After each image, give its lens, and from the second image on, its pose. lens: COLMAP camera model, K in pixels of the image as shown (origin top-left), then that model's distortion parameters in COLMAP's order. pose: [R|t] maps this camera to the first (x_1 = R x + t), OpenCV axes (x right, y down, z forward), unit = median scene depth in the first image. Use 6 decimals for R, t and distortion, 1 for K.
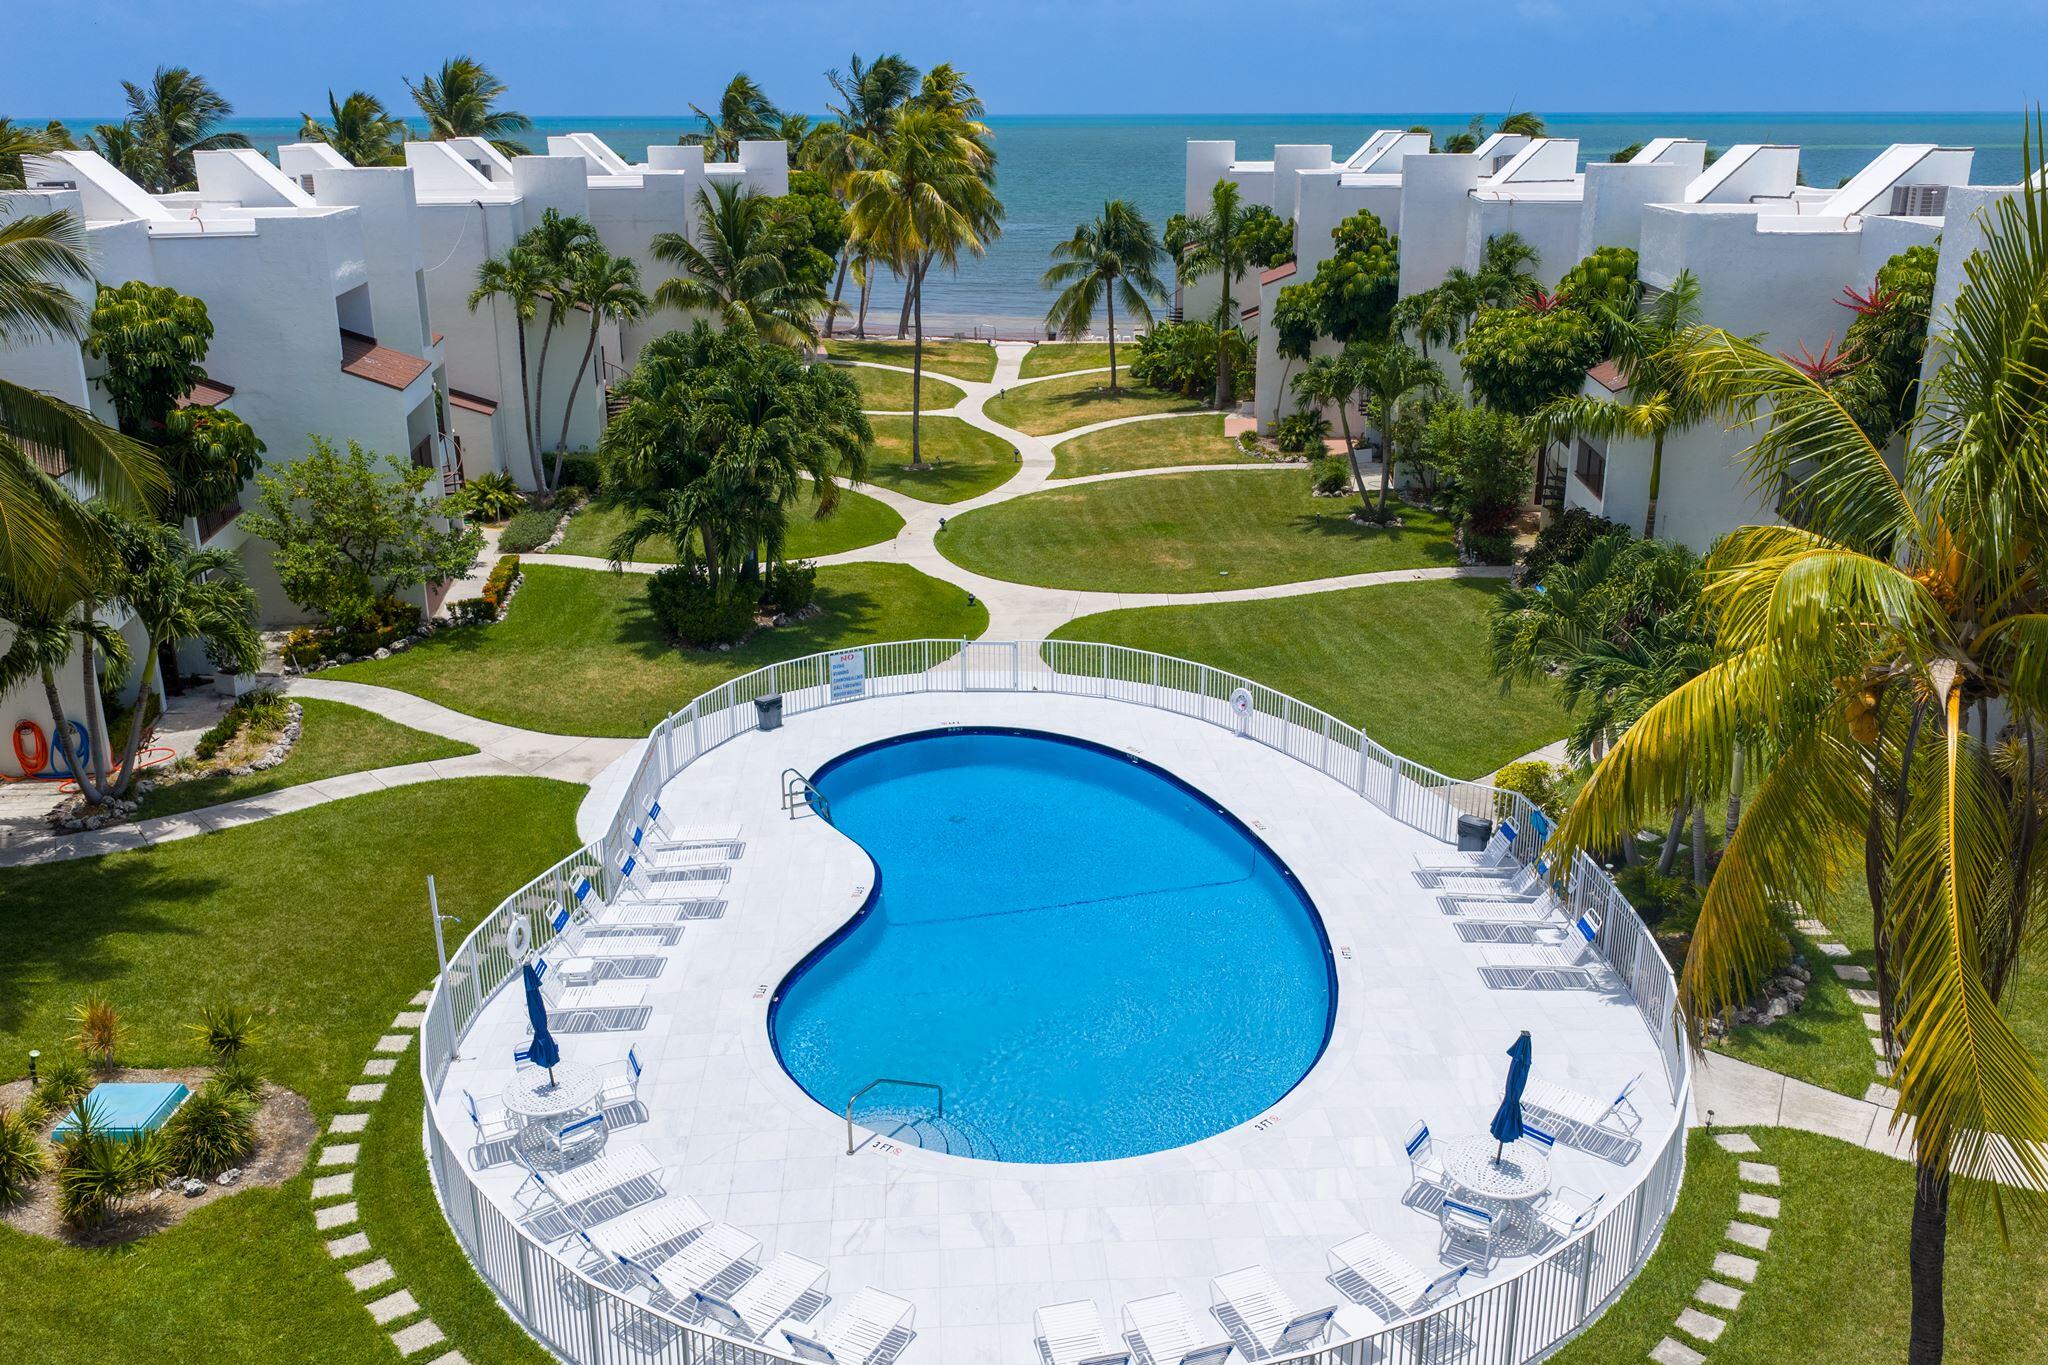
lens RADIAL K [[1672.4, 0, 1034.0], [0, 1672.4, 685.2], [0, 0, 1]] dist [0.015790, -0.002519]
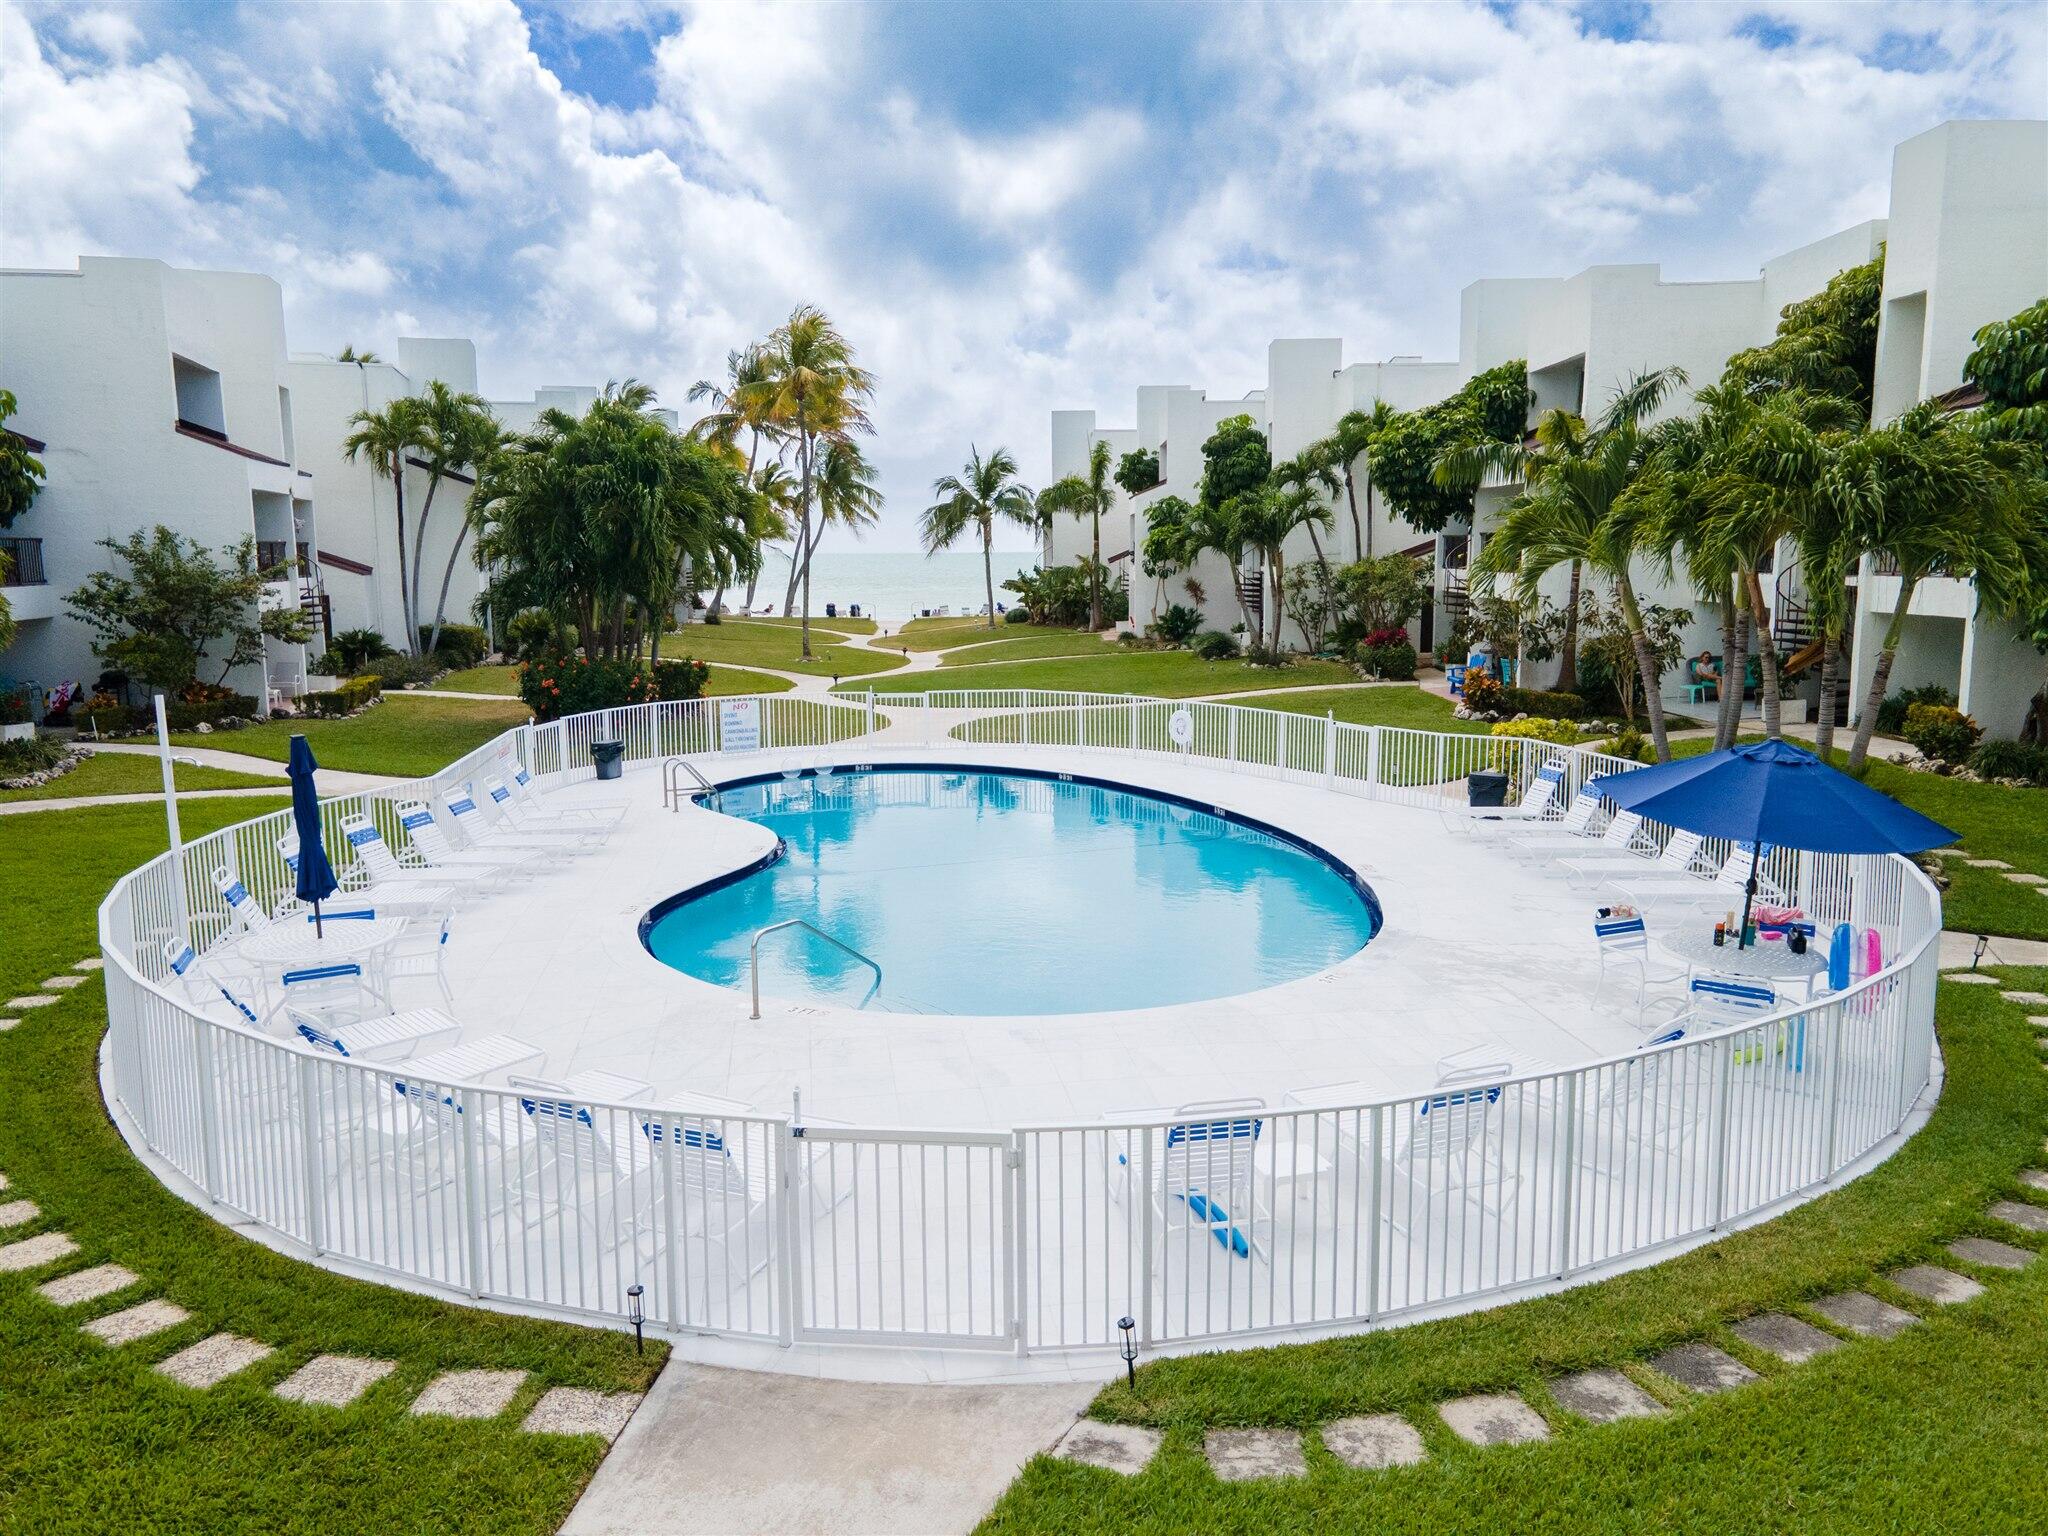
lens RADIAL K [[1499.5, 0, 1034.1], [0, 1499.5, 777.1], [0, 0, 1]] dist [0.037854, 0.000131]
pose [[0.996234, -0.017176, 0.084981, -0.011212], [0.030947, 0.986057, -0.163504, 0.078185], [-0.080988, 0.165519, 0.982876, 0.095237]]
